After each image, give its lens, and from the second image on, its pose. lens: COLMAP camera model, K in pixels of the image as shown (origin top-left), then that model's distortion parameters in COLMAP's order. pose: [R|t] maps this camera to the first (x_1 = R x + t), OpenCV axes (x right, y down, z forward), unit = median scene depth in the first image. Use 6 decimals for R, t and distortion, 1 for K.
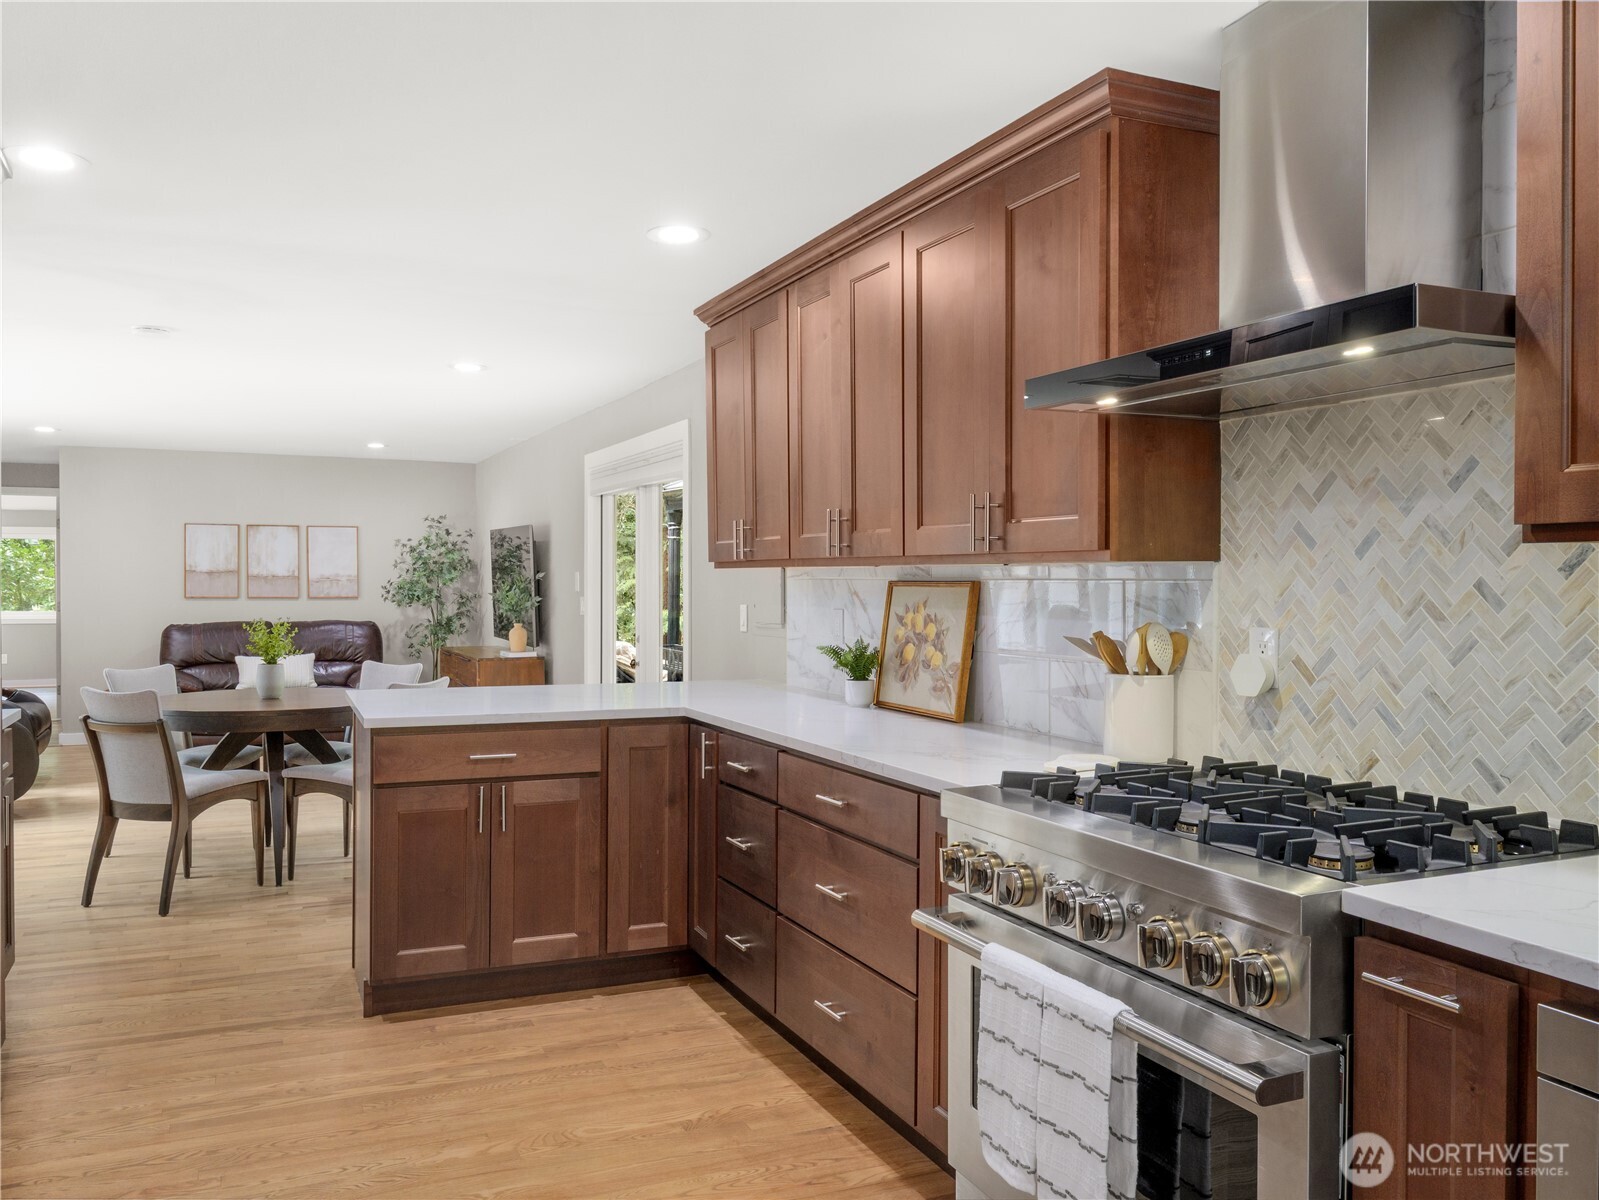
lens RADIAL K [[1280.2, 0, 797.9], [0, 1280.2, 596.6], [0, 0, 1]] dist [0.012227, 0.003188]
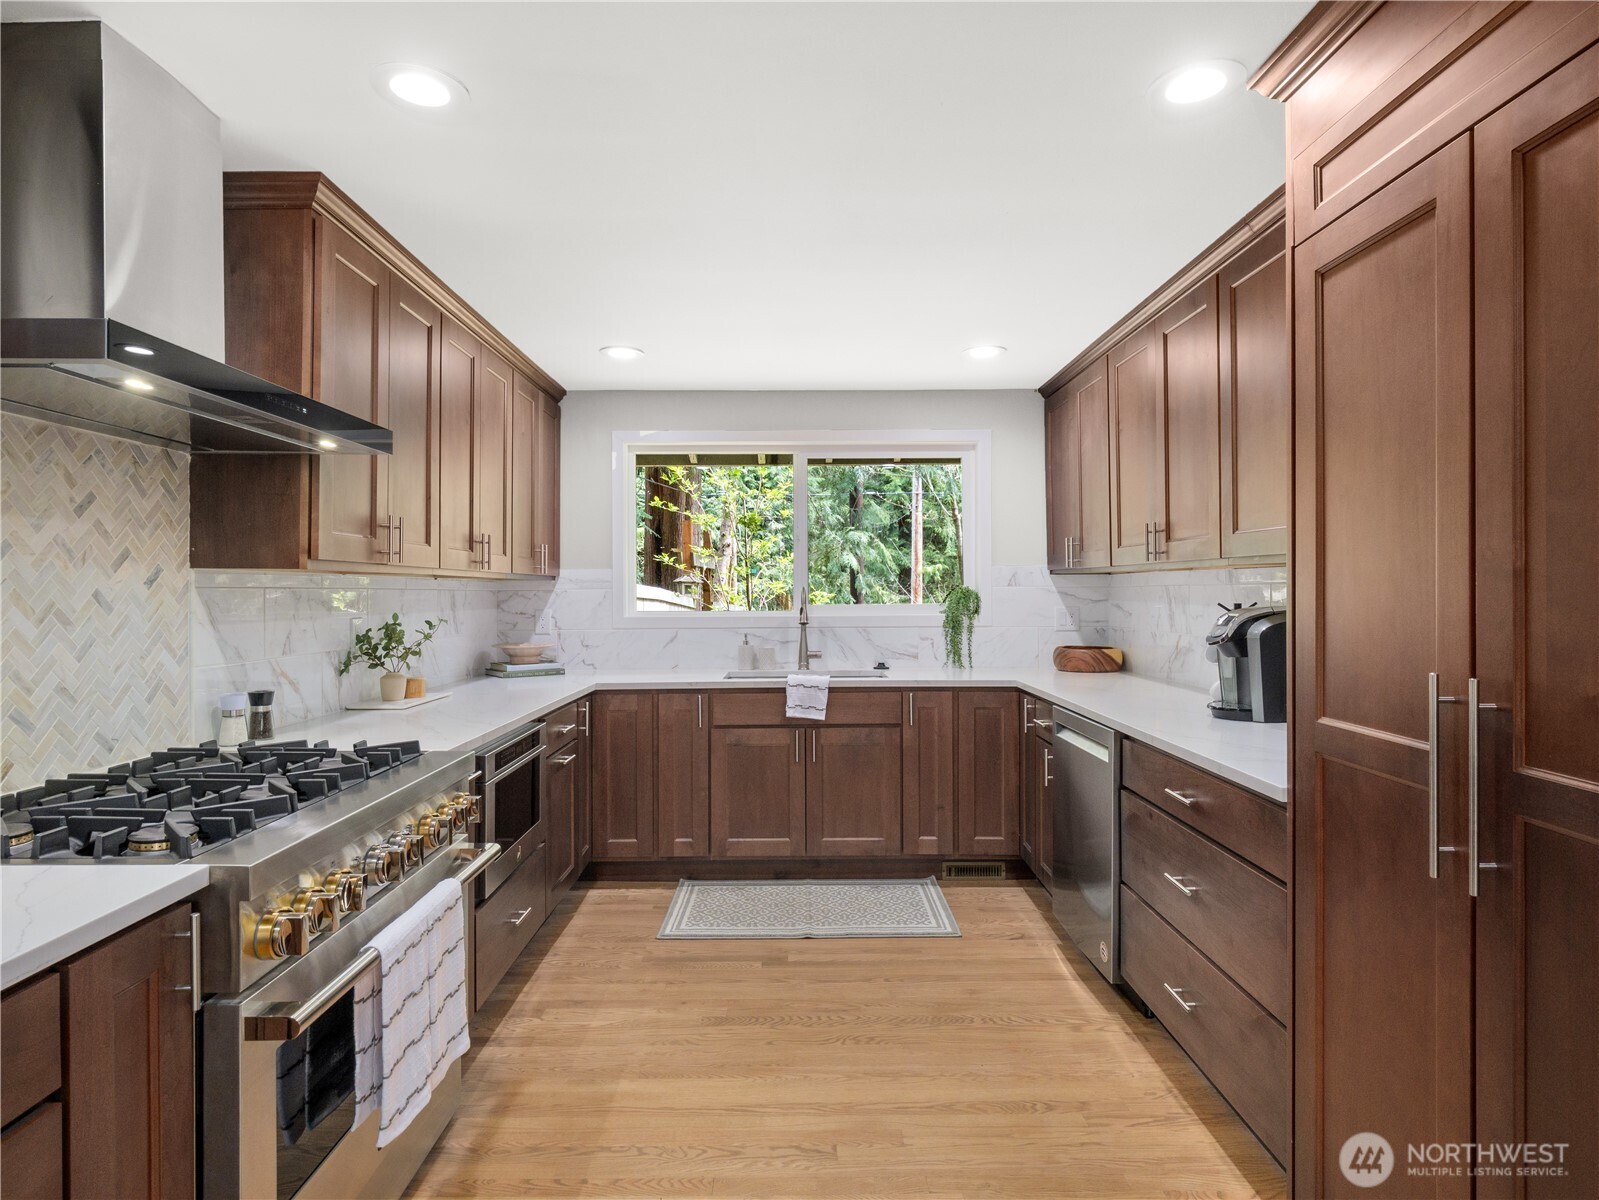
lens RADIAL K [[859.7, 0, 797.5], [0, 859.7, 589.7], [0, 0, 1]] dist [-0.001922, -0.000069]
pose [[-0.917287, -0.000477, 0.398226, -0.223137], [0.004818, 0.999913, 0.012297, -0.010672], [-0.398197, 0.013198, -0.917205, 0.763162]]
